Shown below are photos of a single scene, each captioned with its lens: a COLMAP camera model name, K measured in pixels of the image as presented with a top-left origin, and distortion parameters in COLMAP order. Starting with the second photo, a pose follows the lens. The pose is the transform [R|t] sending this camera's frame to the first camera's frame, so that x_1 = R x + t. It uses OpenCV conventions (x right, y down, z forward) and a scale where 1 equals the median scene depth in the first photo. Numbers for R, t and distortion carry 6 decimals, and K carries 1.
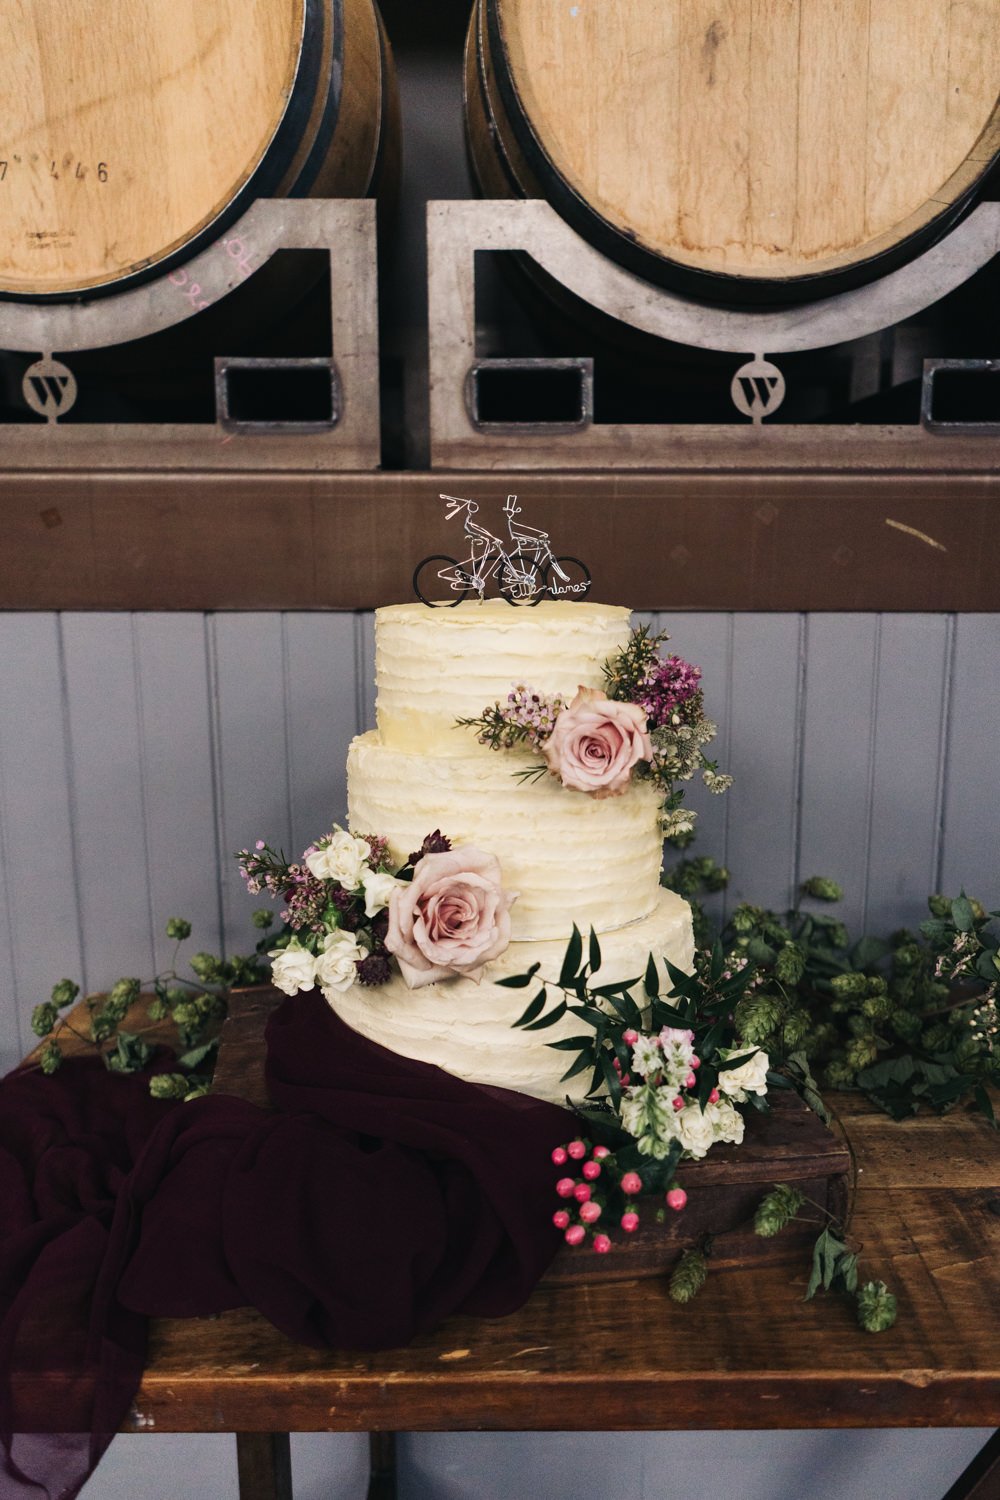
lens RADIAL K [[1164.8, 0, 461.7], [0, 1164.8, 928.1], [0, 0, 1]] dist [-0.016648, -0.002373]
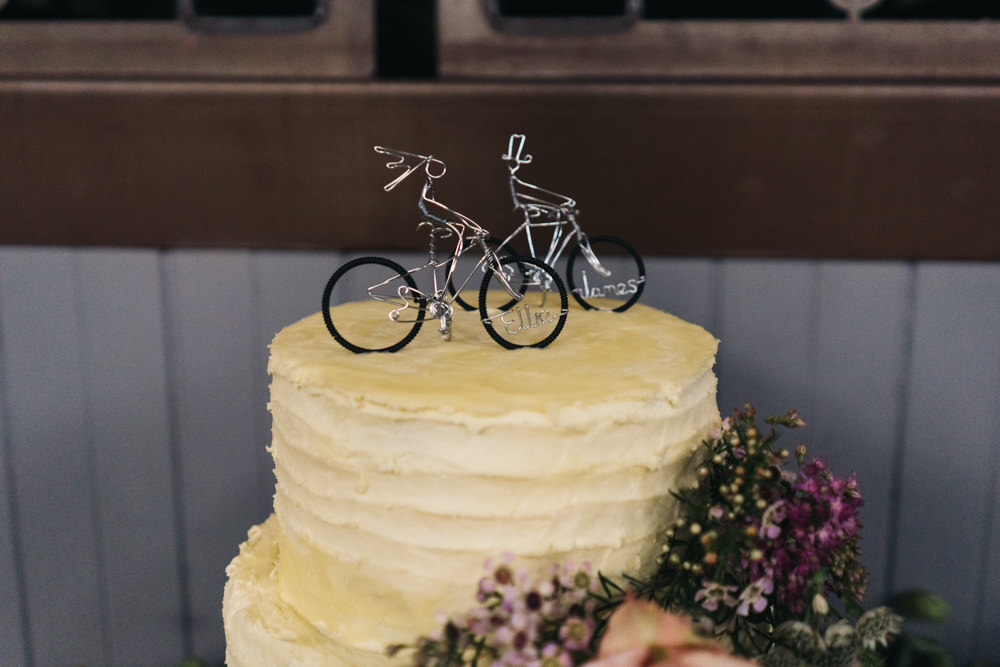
lens RADIAL K [[776.6, 0, 500.0], [0, 776.6, 333.5], [0, 0, 1]] dist [-0.016648, -0.002373]
pose [[0.998922, 0.016017, -0.043577, 0.043471], [-0.017245, 0.999461, -0.027947, -0.208190], [0.043106, 0.028668, 0.998659, 0.483310]]
